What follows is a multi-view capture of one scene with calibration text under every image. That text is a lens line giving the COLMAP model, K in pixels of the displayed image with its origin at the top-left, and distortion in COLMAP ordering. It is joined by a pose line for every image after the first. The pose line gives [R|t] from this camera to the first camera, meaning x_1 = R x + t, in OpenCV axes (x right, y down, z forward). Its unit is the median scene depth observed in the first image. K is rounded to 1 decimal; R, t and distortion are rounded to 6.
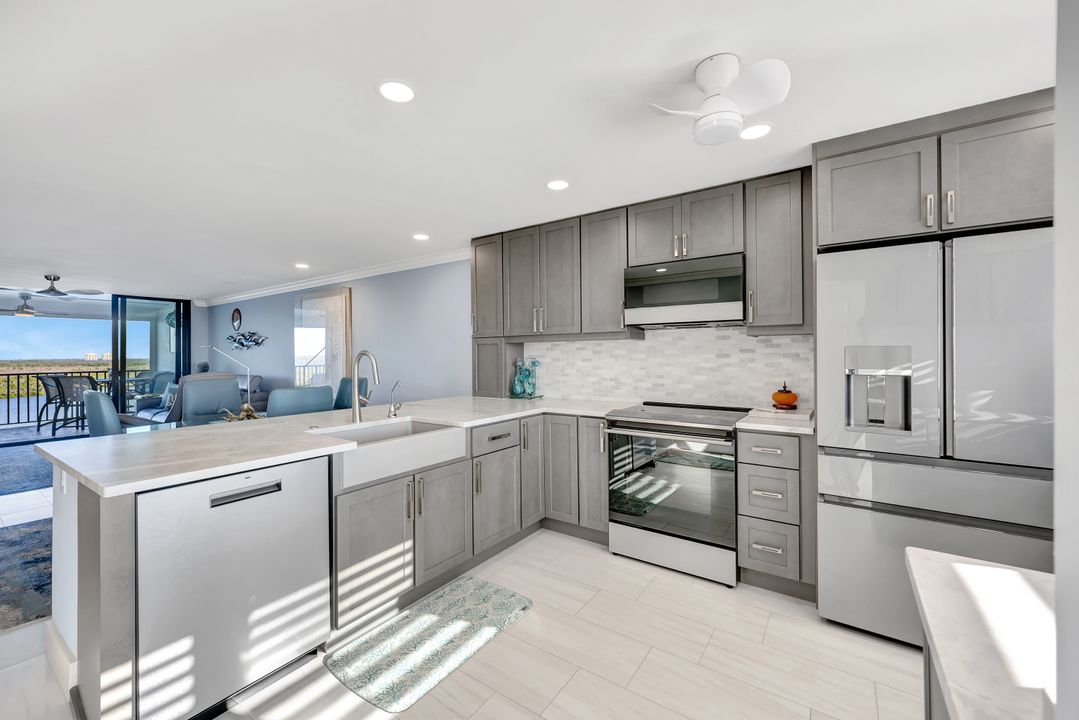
lens RADIAL K [[438.6, 0, 535.2], [0, 438.6, 352.5], [0, 0, 1]] dist [0.001027, 0.000355]
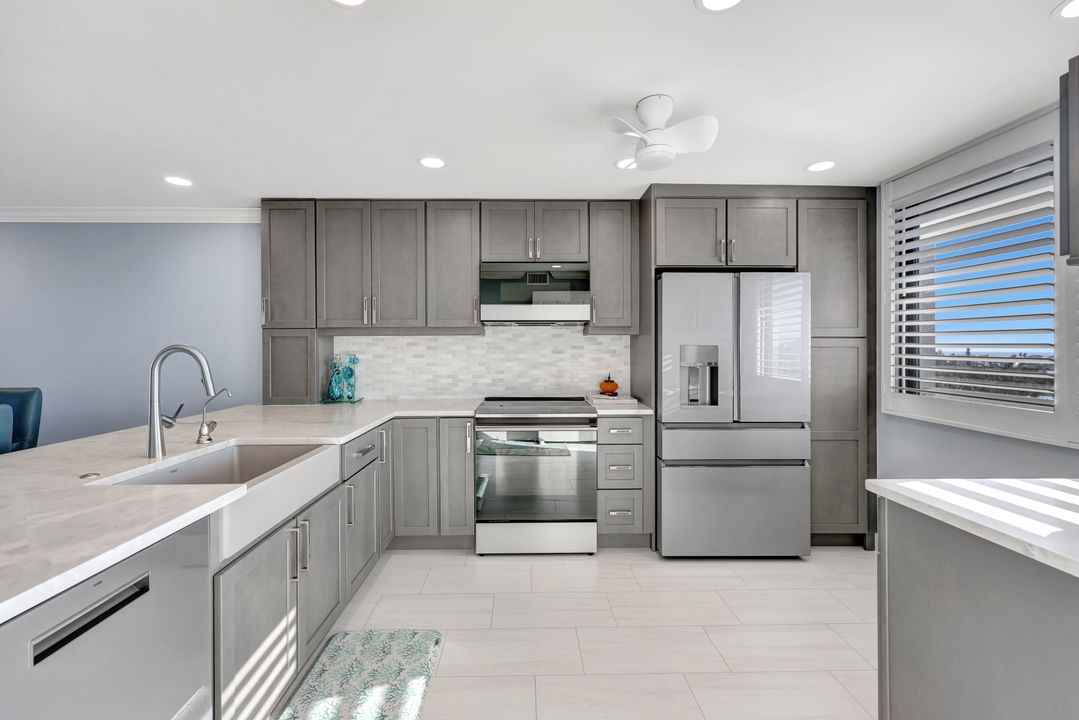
lens RADIAL K [[438.6, 0, 535.5], [0, 438.6, 348.0], [0, 0, 1]] dist [-0.000627, -0.000081]
pose [[0.804990, 0.004299, 0.593273, -0.252799], [-0.004688, 0.999989, -0.000885, -0.000778], [-0.593270, -0.002069, 0.805001, 0.120699]]
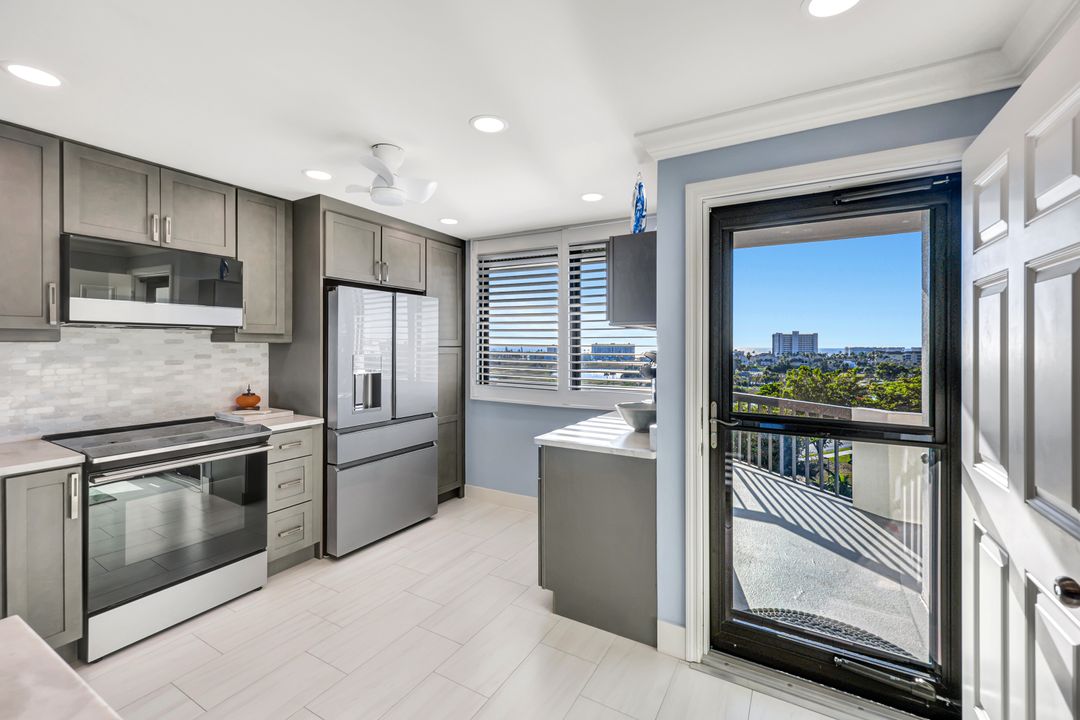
lens RADIAL K [[456.3, 0, 533.4], [0, 456.3, 343.7], [0, 0, 1]] dist [0.000783, 0.000283]
pose [[-0.077993, 0.008142, 0.996921, -0.483273], [-0.004175, 0.999955, -0.008494, -0.022904], [-0.996945, -0.004824, -0.077956, 0.321672]]
